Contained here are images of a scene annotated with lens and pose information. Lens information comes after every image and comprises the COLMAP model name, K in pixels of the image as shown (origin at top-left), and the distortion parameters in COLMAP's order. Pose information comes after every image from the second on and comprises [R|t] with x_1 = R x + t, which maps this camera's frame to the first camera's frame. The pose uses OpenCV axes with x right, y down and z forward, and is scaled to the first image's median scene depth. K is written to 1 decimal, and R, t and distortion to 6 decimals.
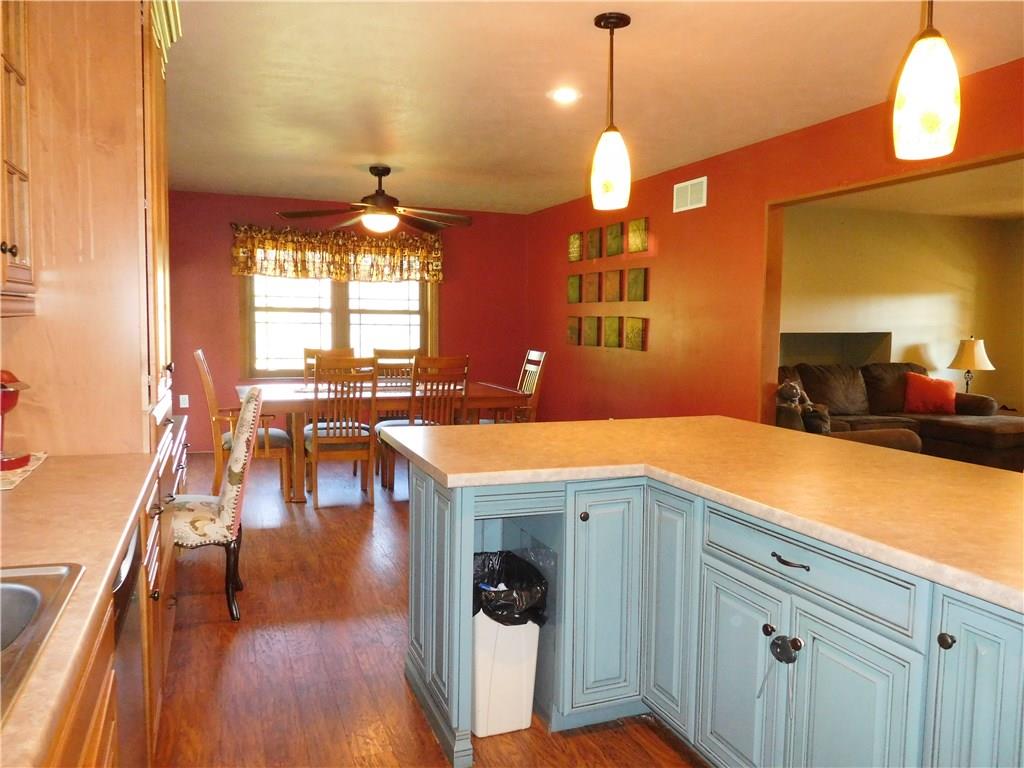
lens RADIAL K [[762.3, 0, 521.5], [0, 762.3, 387.3], [0, 0, 1]] dist [0.001805, -0.000129]
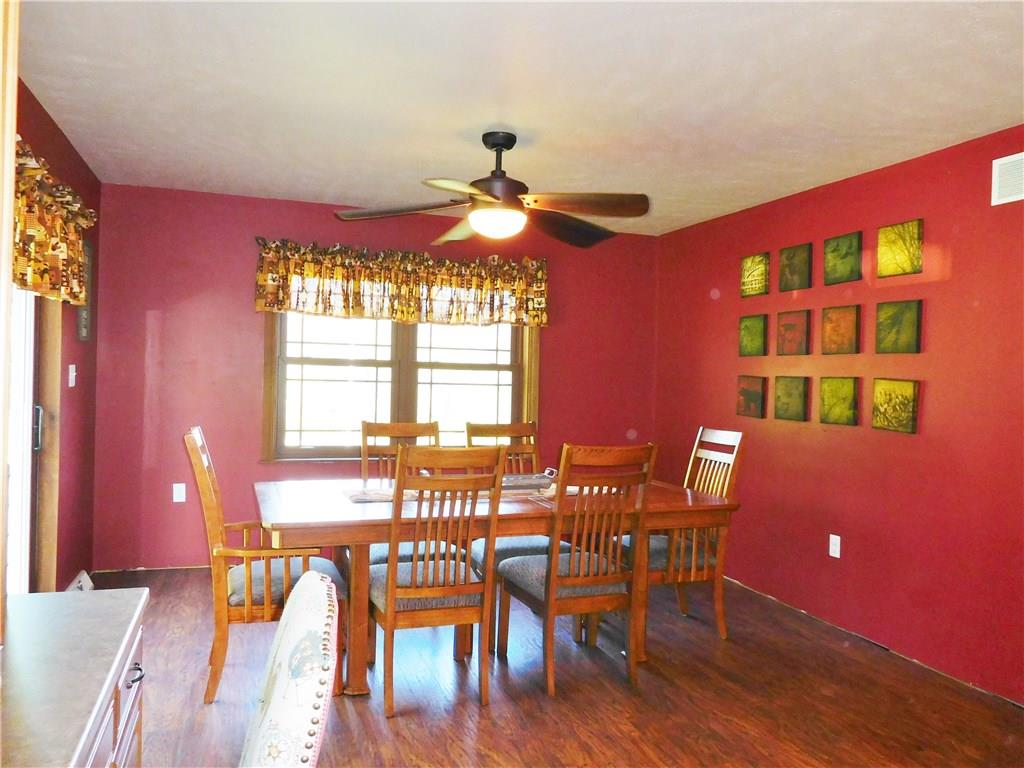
lens RADIAL K [[762.3, 0, 521.5], [0, 762.3, 387.3], [0, 0, 1]] dist [0.001805, -0.000129]
pose [[0.999730, 0.009472, -0.021222, -0.119395], [-0.010987, 0.997311, -0.072459, -0.030376], [0.020479, 0.072673, 0.997146, 0.310662]]
